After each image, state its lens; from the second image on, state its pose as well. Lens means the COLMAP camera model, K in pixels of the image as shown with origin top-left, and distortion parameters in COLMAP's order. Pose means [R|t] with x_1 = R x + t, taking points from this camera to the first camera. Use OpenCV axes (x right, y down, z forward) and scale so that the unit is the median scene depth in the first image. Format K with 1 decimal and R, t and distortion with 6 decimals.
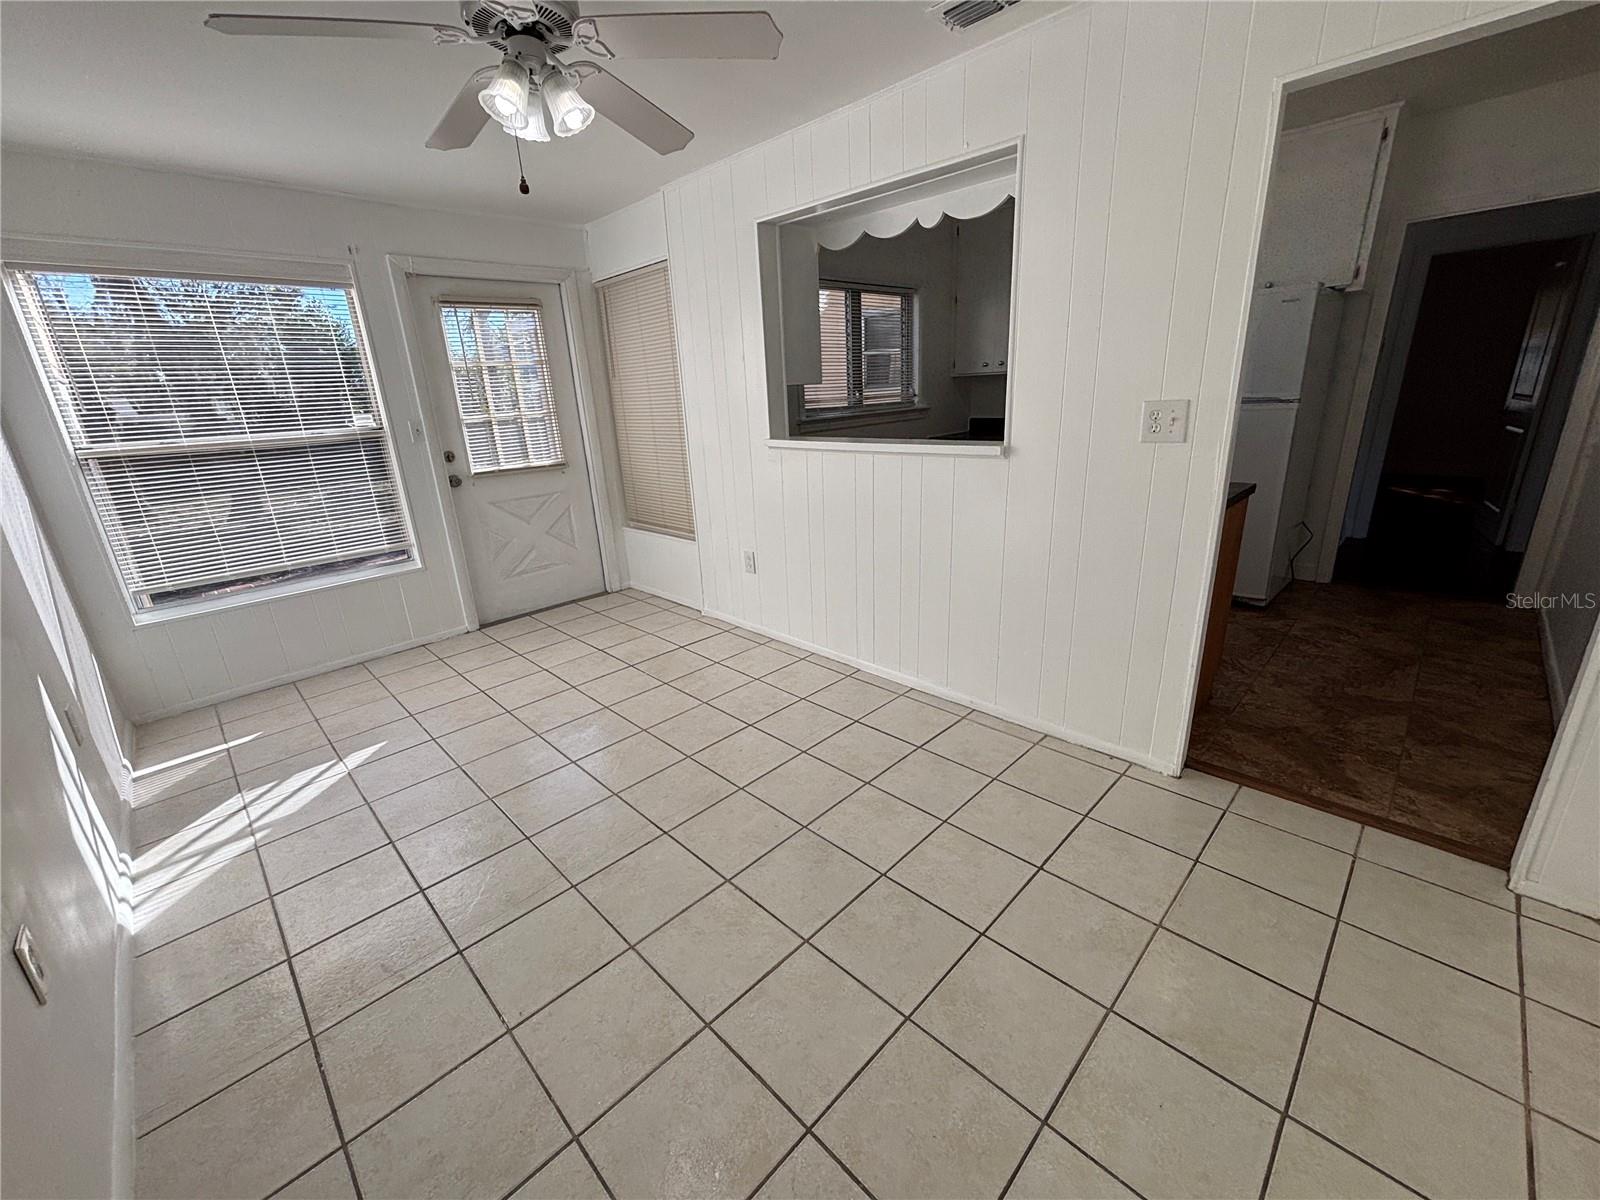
lens RADIAL K [[644.5, 0, 799.5], [0, 644.5, 597.5], [0, 0, 1]] dist [0.006088, -0.001980]
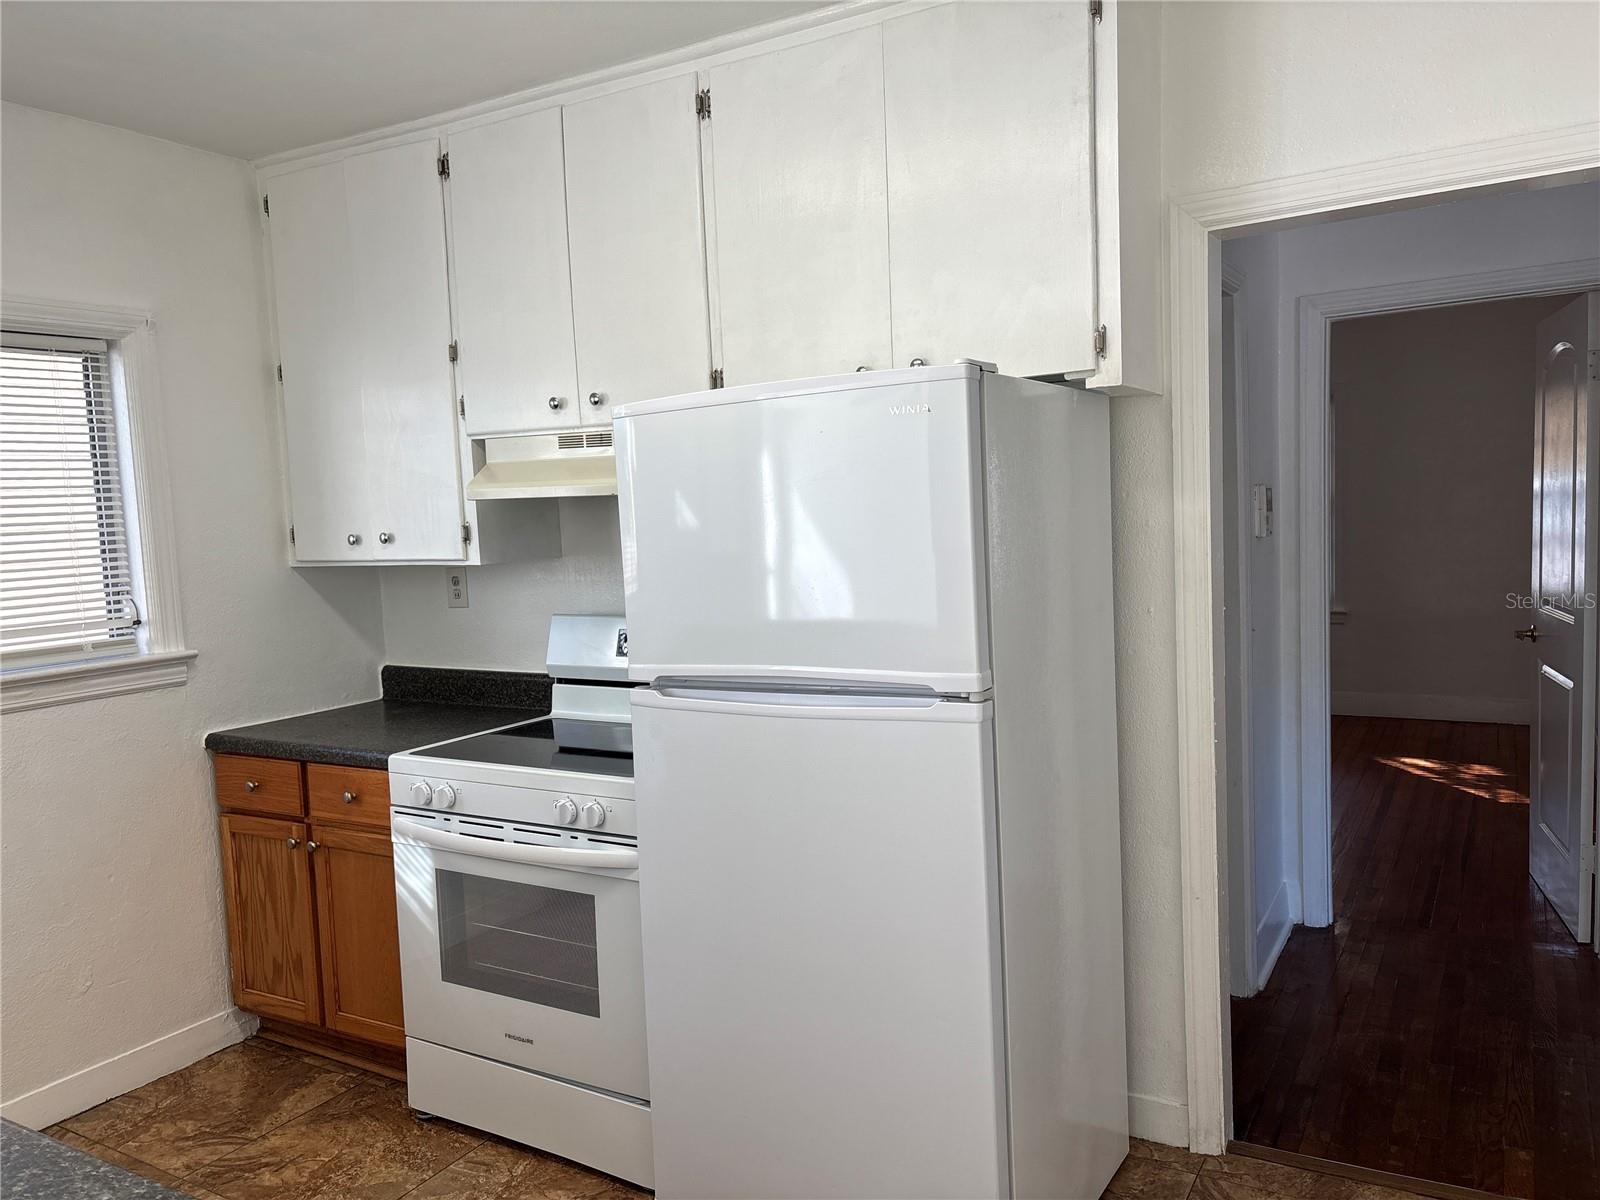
lens RADIAL K [[1208.9, 0, 800.0], [0, 1208.9, 605.2], [0, 0, 1]] dist [0.048723, -0.031936]
pose [[0.966863, -0.016000, 0.254794, 0.498342], [0.076870, 0.969963, -0.230787, -0.202188], [-0.243448, 0.242726, 0.939051, 0.413466]]
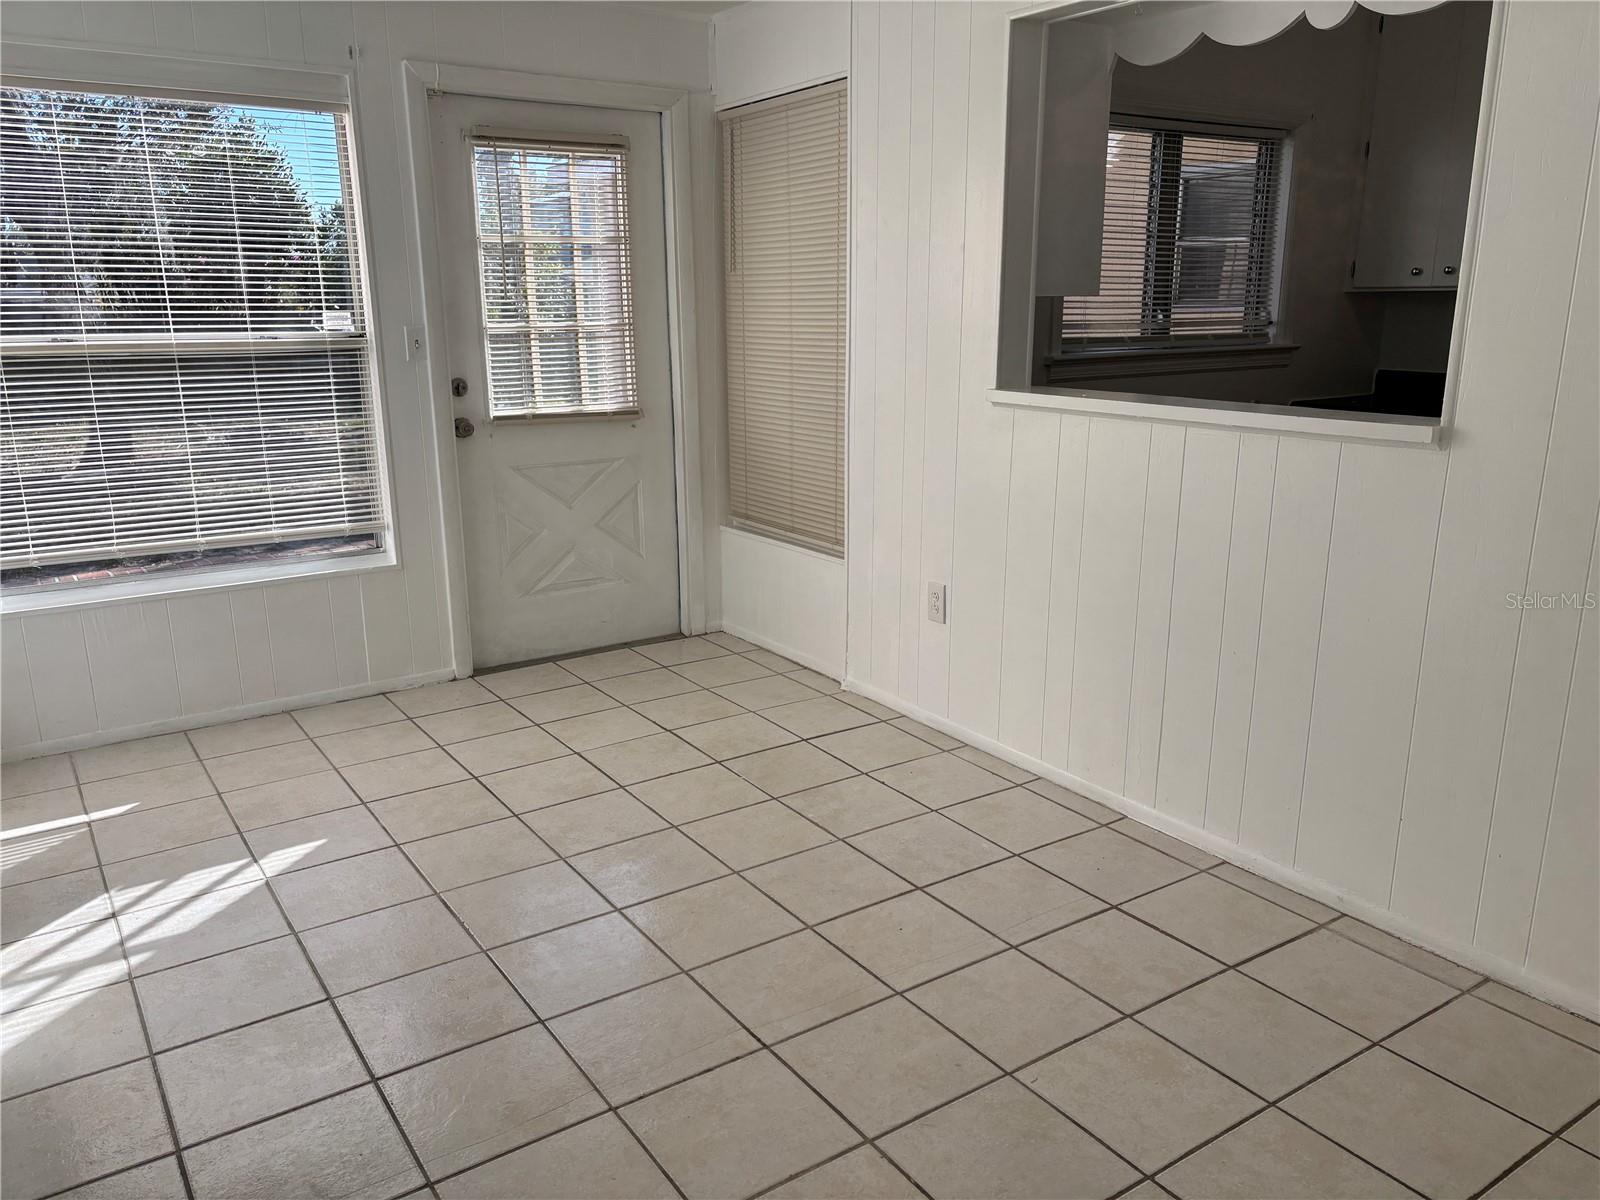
lens RADIAL K [[1208.9, 0, 805.8], [0, 1208.9, 603.9], [0, 0, 1]] dist [0.048723, -0.031936]
pose [[0.982081, 0.087598, -0.166865, -0.015168], [-0.097598, 0.993830, -0.052686, 0.014205], [0.161221, 0.068028, 0.984571, -0.063794]]
